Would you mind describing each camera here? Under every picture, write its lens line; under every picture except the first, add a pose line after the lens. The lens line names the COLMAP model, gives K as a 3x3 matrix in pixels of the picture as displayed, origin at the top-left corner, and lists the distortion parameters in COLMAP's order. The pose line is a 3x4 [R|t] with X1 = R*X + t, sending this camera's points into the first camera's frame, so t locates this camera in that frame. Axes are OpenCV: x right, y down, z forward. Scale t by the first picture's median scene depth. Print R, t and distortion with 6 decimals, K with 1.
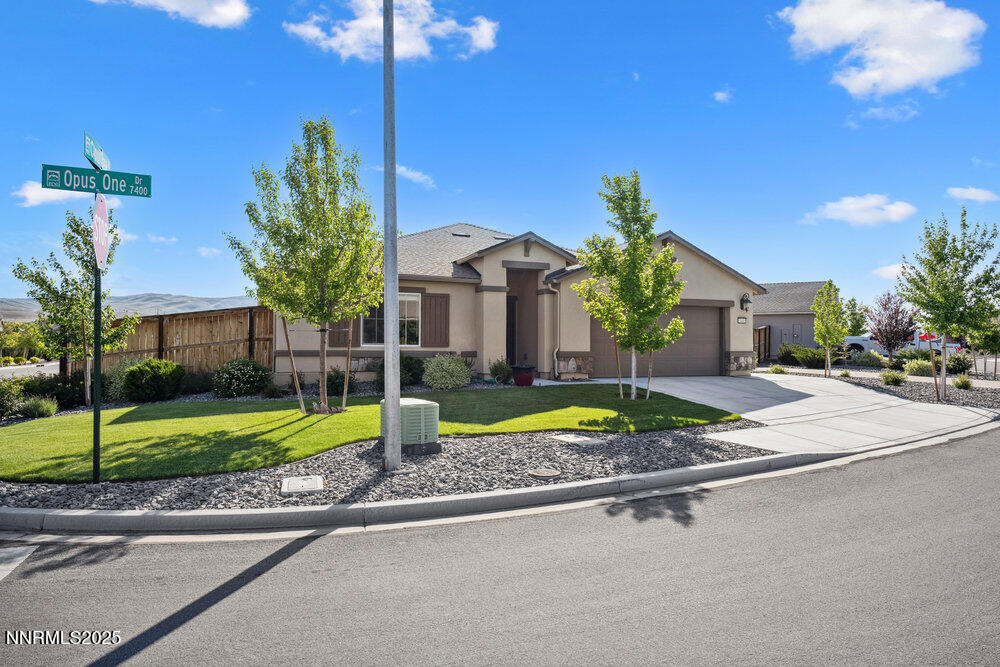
lens RADIAL K [[565.4, 0, 500.0], [0, 565.4, 333.5], [0, 0, 1]] dist [0.001173, 0.000686]
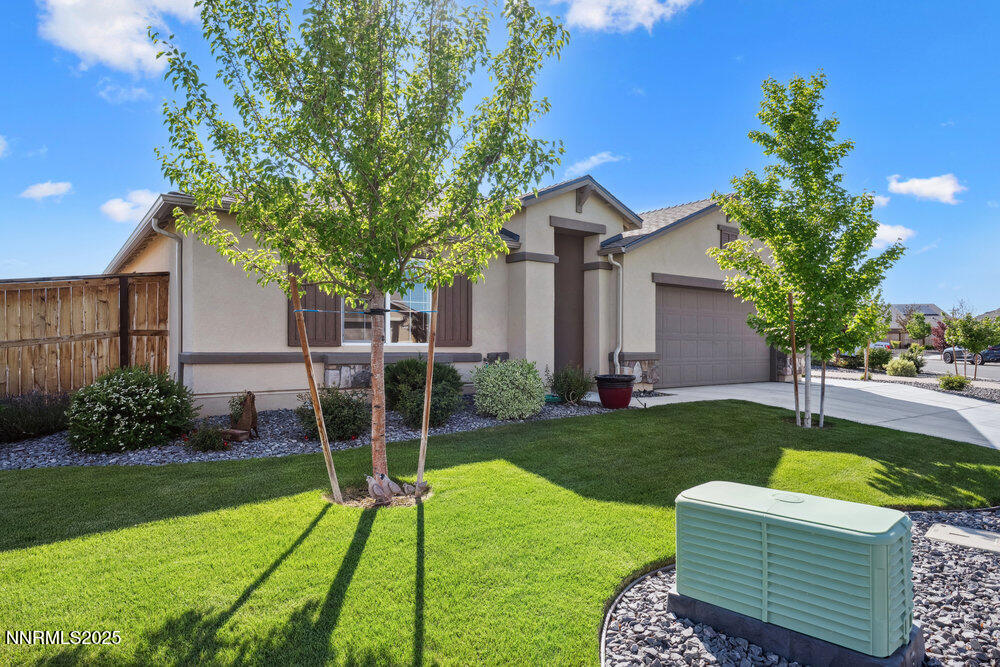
lens RADIAL K [[592.6, 0, 500.0], [0, 592.6, 333.5], [0, 0, 1]] dist [-0.000216, -0.000608]
pose [[0.970285, 0.005604, 0.241899, -0.218665], [-0.007400, 0.999951, 0.006516, 0.004627], [-0.241851, -0.008112, 0.970280, 0.338292]]
